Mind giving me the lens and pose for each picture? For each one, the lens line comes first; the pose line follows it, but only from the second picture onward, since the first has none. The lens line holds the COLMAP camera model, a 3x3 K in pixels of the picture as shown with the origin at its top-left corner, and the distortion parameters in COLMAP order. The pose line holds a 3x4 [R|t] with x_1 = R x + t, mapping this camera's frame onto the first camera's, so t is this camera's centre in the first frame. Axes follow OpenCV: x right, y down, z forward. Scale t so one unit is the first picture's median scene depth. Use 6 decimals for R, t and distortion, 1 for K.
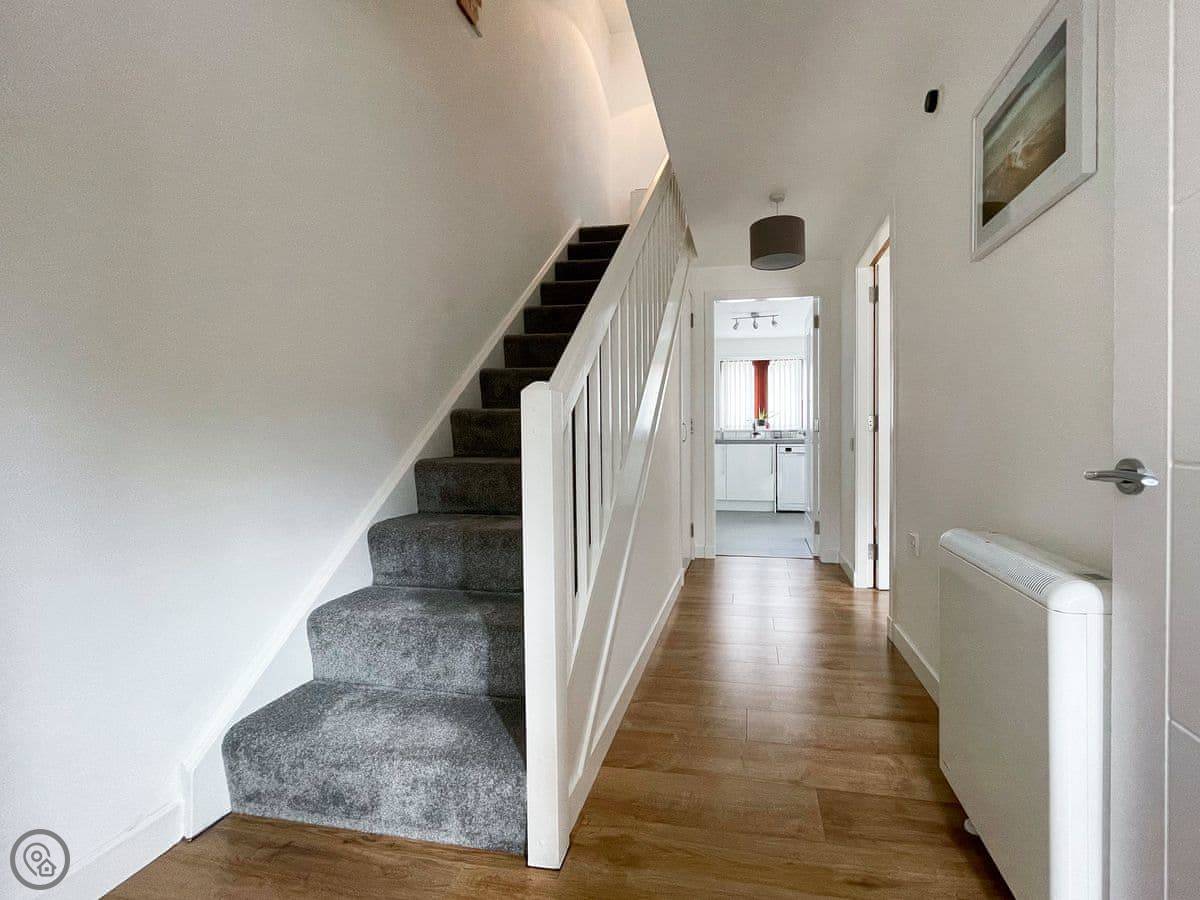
lens RADIAL K [[489.6, 0, 604.3], [0, 489.6, 438.0], [0, 0, 1]] dist [-0.002649, -0.000512]
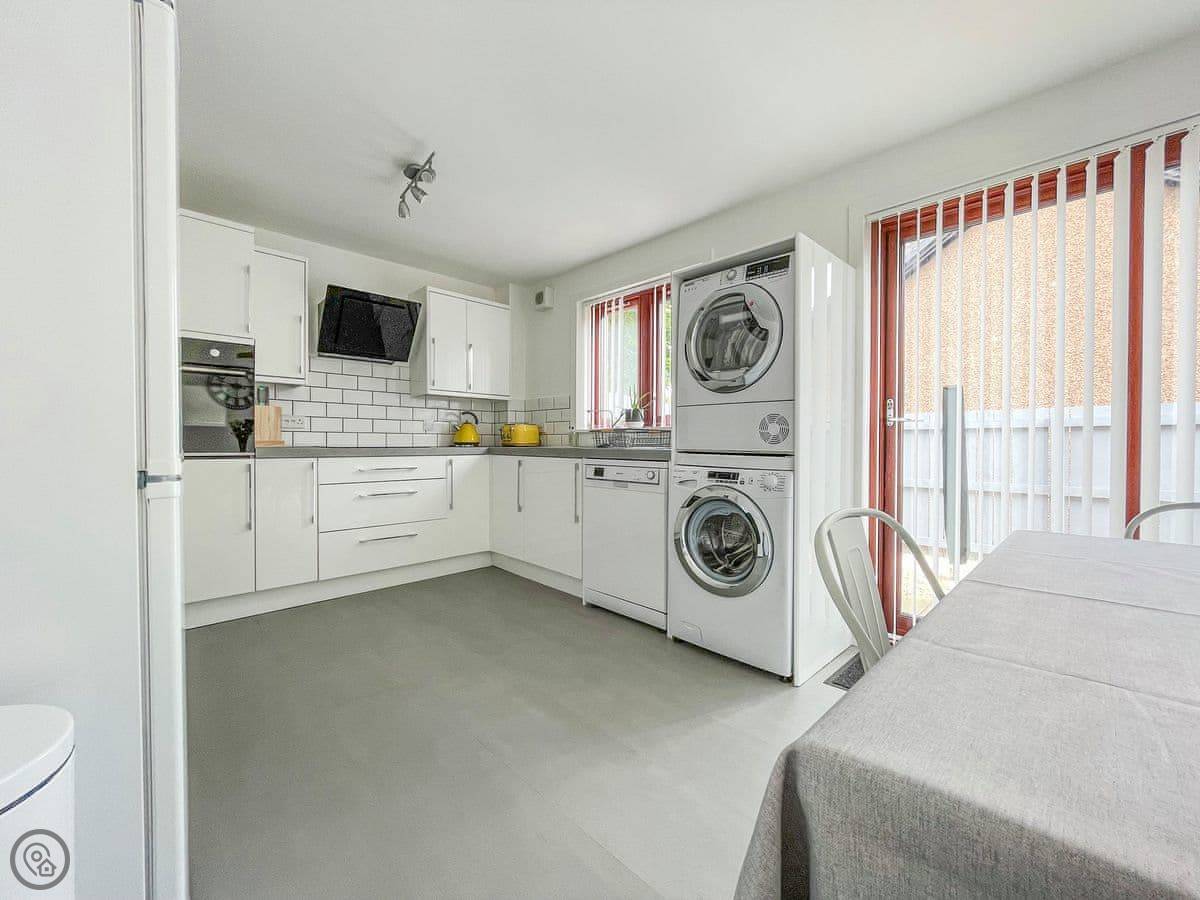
lens RADIAL K [[481.6, 0, 600.0], [0, 481.6, 450.0], [0, 0, 1]] dist [-0.008203, -0.000085]
pose [[0.870979, 0.018857, -0.490959, 0.588844], [-0.018426, 0.999814, 0.005713, 0.001097], [0.490975, 0.004071, 0.871164, 0.610925]]
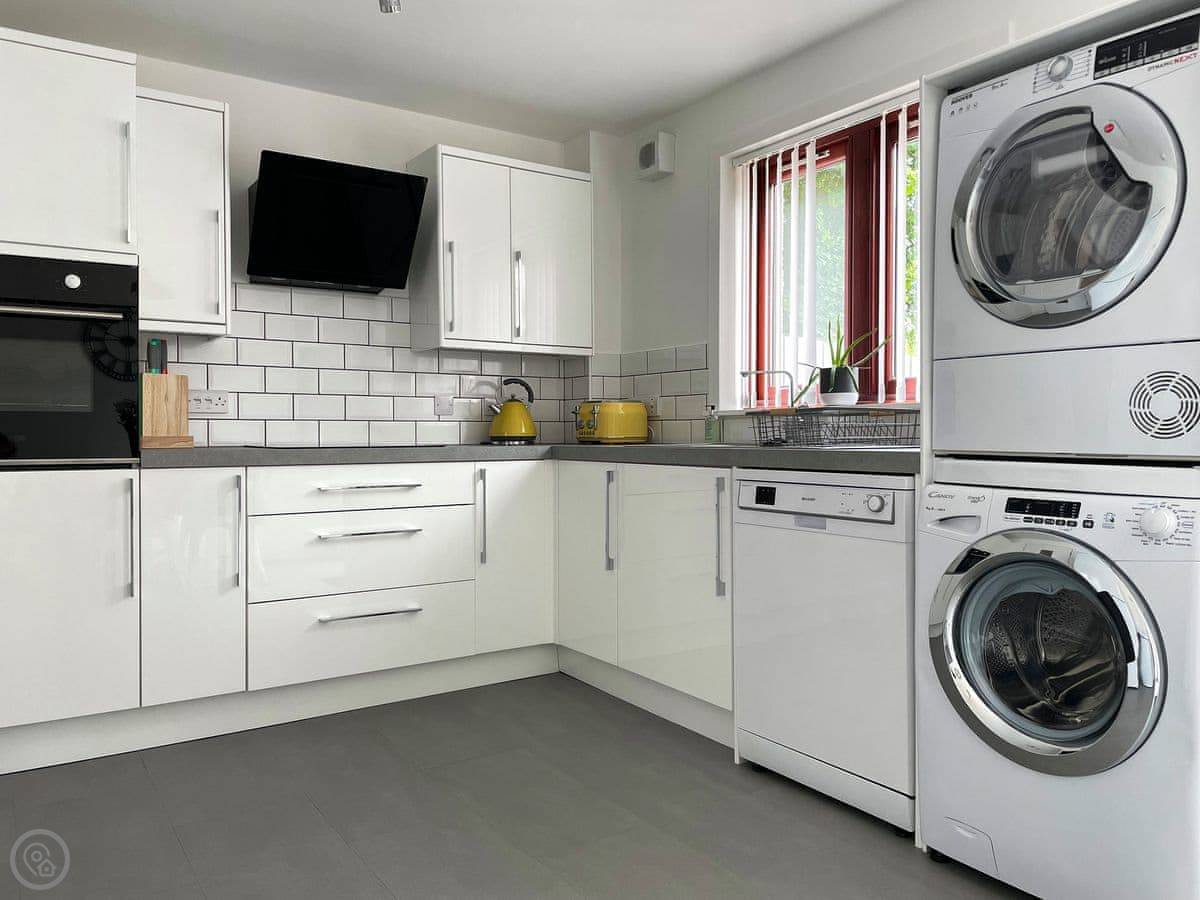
lens RADIAL K [[897.9, 0, 600.0], [0, 897.9, 450.0], [0, 0, 1]] dist [0.077572, -0.125813]
pose [[0.766909, 0.017492, -0.641518, 0.576500], [-0.013303, 0.999847, 0.011359, -0.000646], [0.641618, -0.000177, 0.767024, 0.632312]]
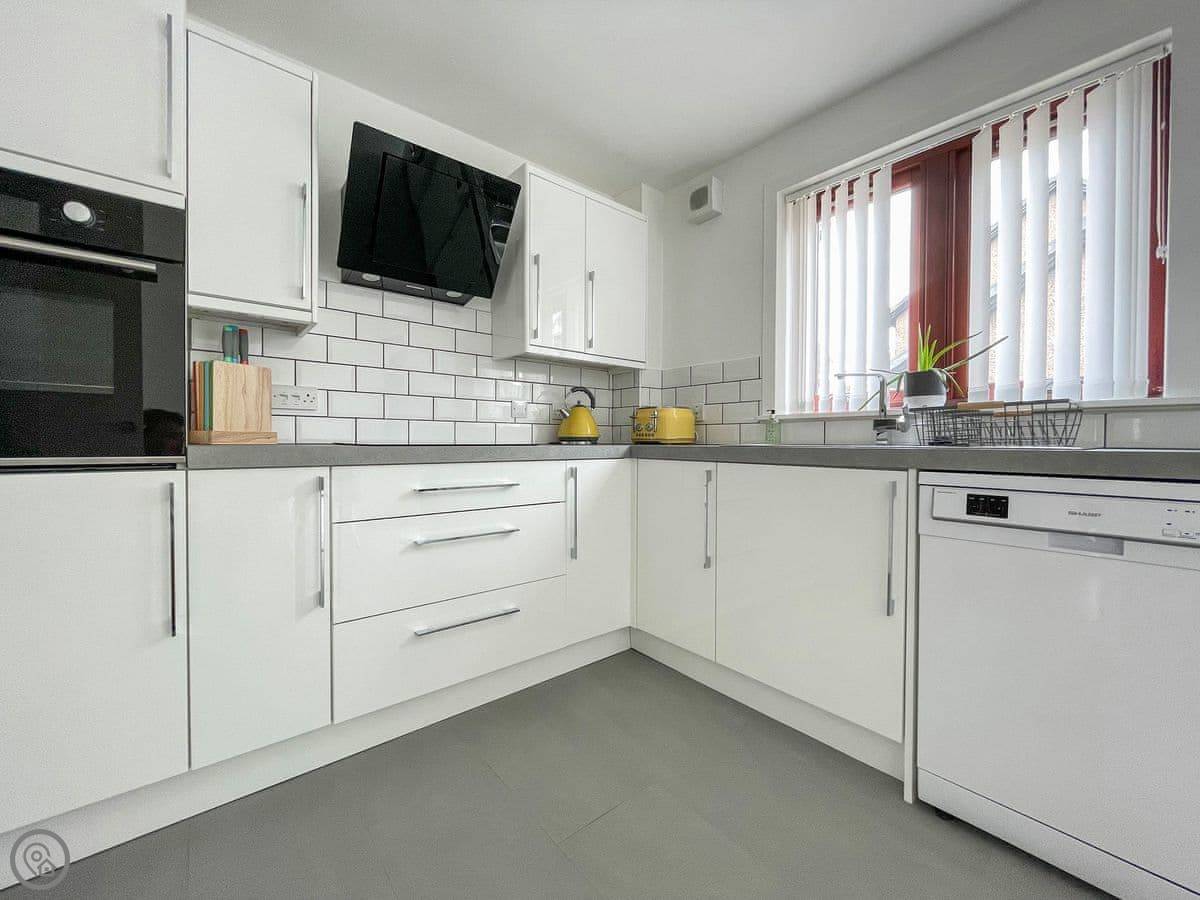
lens RADIAL K [[481.6, 0, 600.0], [0, 481.6, 450.0], [0, 0, 1]] dist [-0.008203, -0.000085]
pose [[0.831818, 0.022341, -0.554599, 0.351483], [-0.019815, 0.999748, 0.010553, 0.003758], [0.554695, 0.002211, 0.832051, 0.764214]]
